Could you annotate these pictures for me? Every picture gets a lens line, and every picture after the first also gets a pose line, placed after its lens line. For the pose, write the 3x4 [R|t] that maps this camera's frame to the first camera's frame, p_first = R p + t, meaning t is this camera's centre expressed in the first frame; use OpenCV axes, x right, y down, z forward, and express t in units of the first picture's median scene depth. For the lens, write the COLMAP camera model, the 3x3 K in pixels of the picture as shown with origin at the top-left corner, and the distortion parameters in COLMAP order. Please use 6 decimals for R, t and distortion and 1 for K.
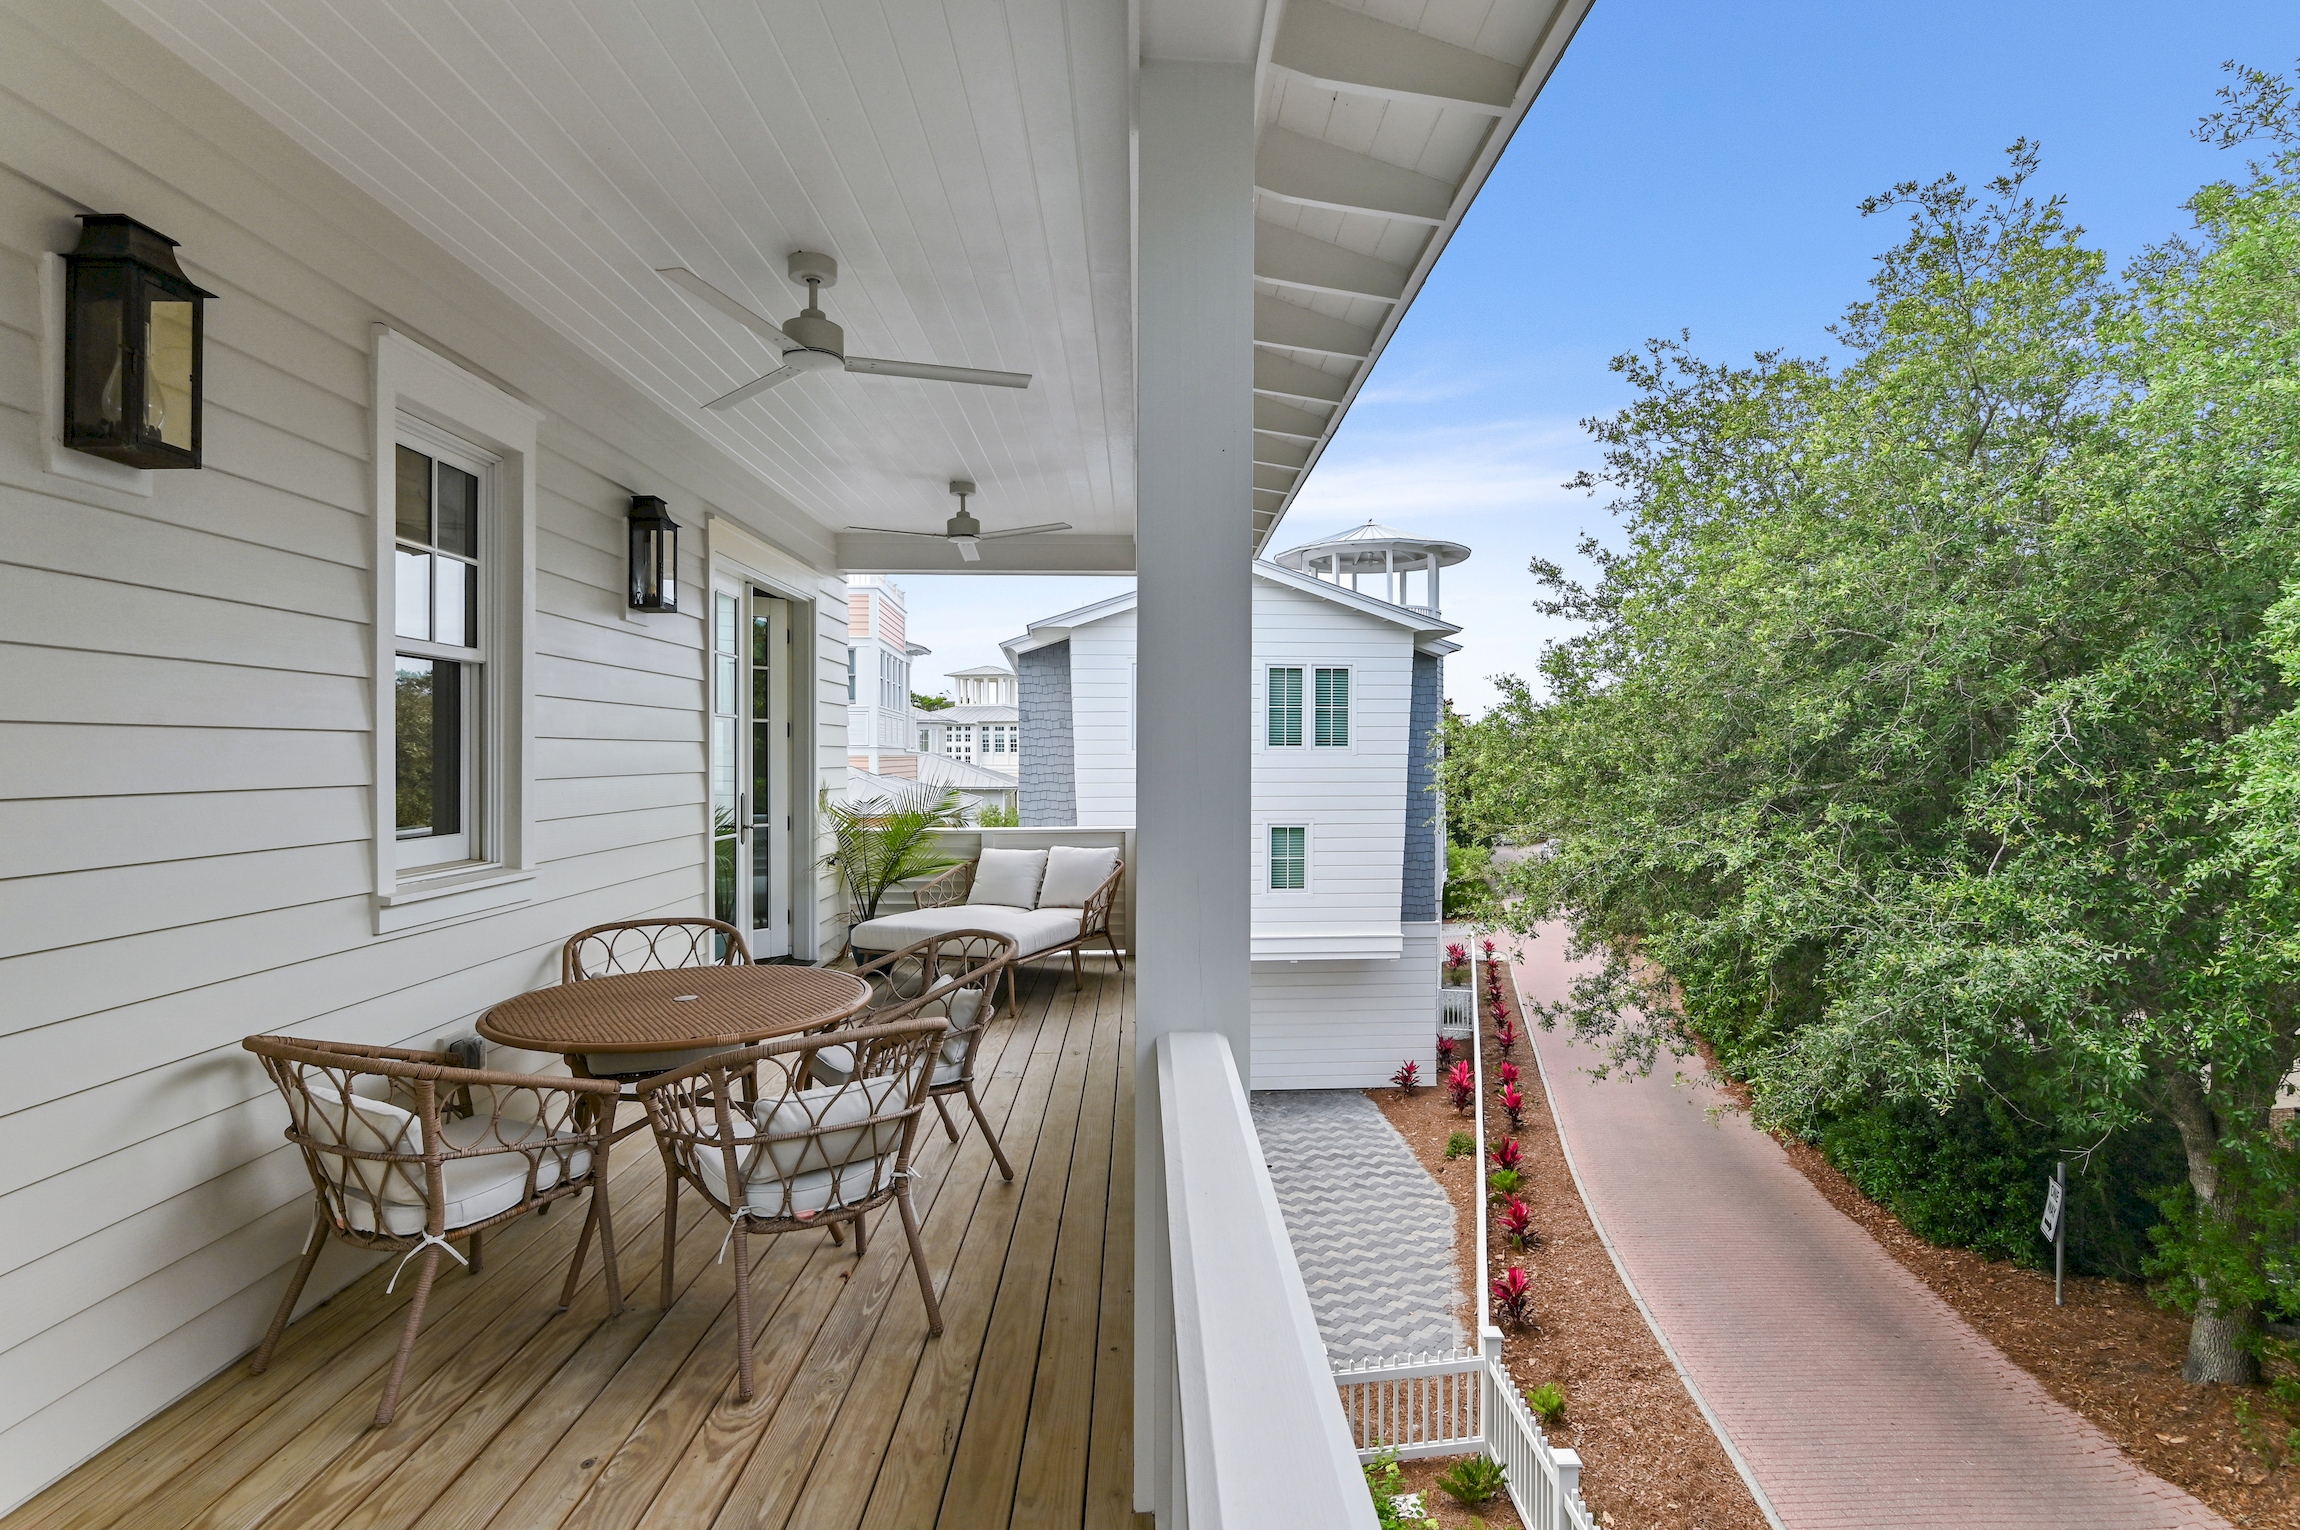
lens RADIAL K [[1136.7, 0, 1145.8], [0, 1136.7, 773.5], [0, 0, 1]] dist [-0.000649, -0.000309]
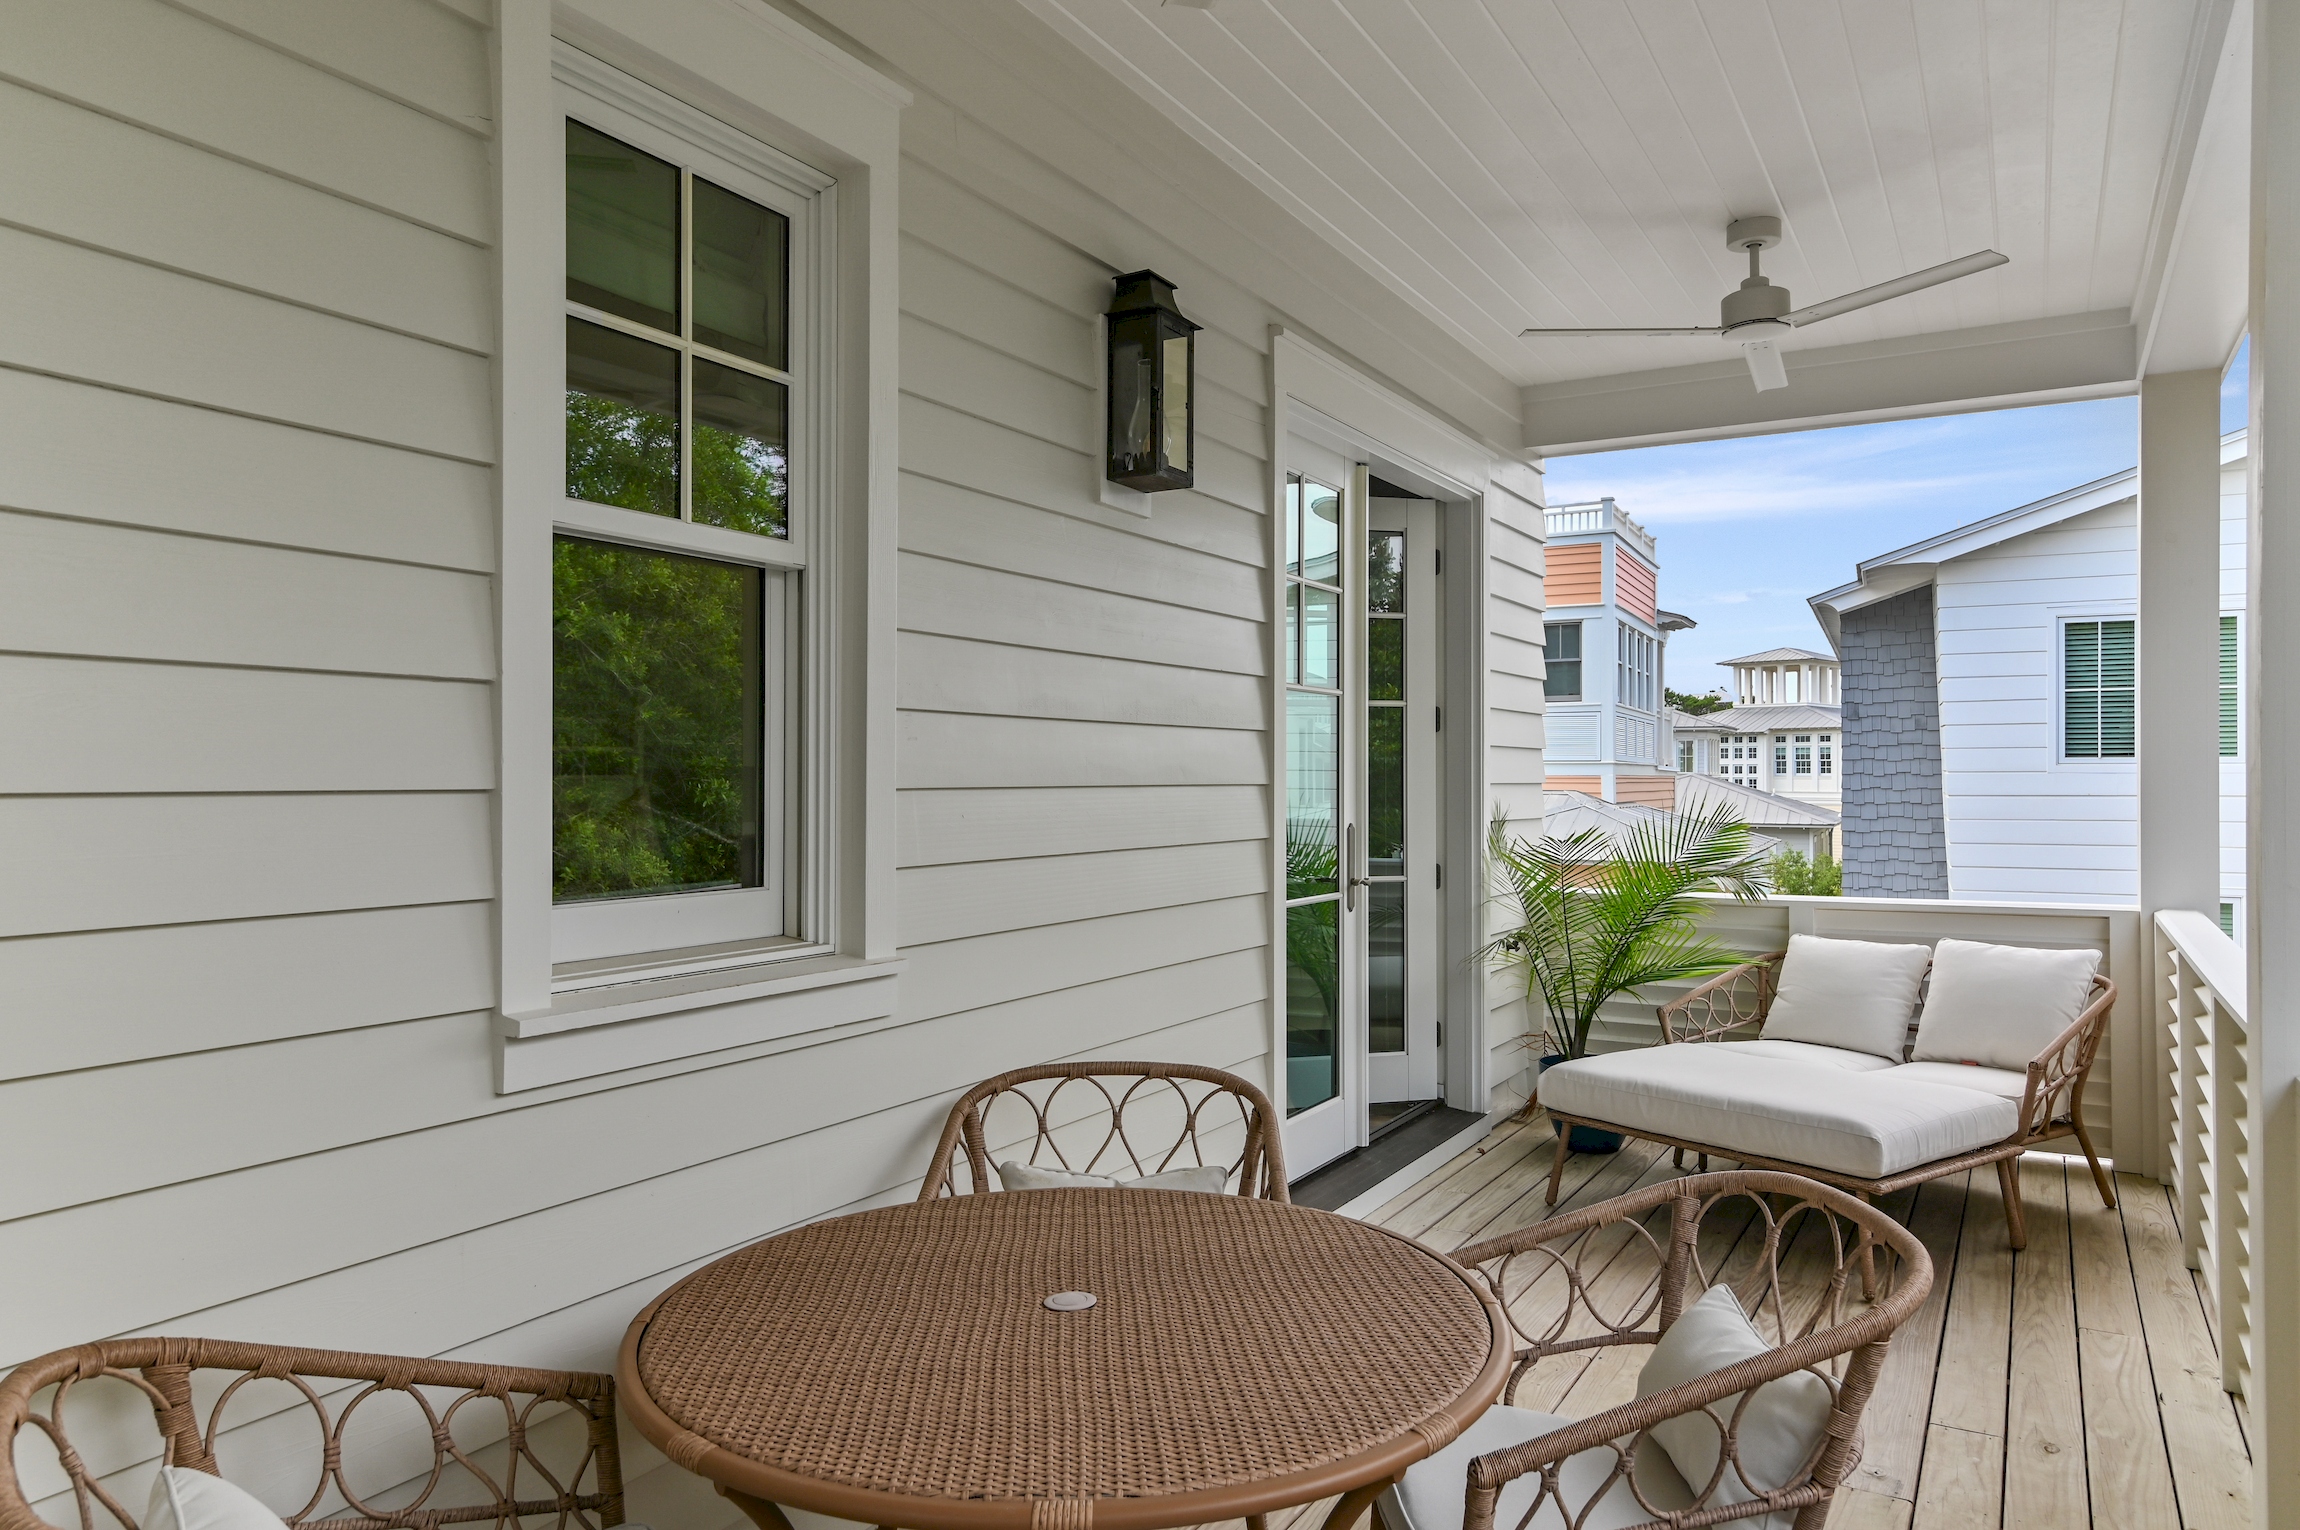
lens RADIAL K [[1490.6, 0, 1150.0], [0, 1490.6, 765.0], [0, 0, 1]] dist [0.027999, 0.000761]
pose [[0.858996, -0.005768, -0.511950, -0.043840], [-0.007557, 0.999685, -0.023944, 0.005384], [0.511926, 0.024436, 0.858682, 0.251166]]
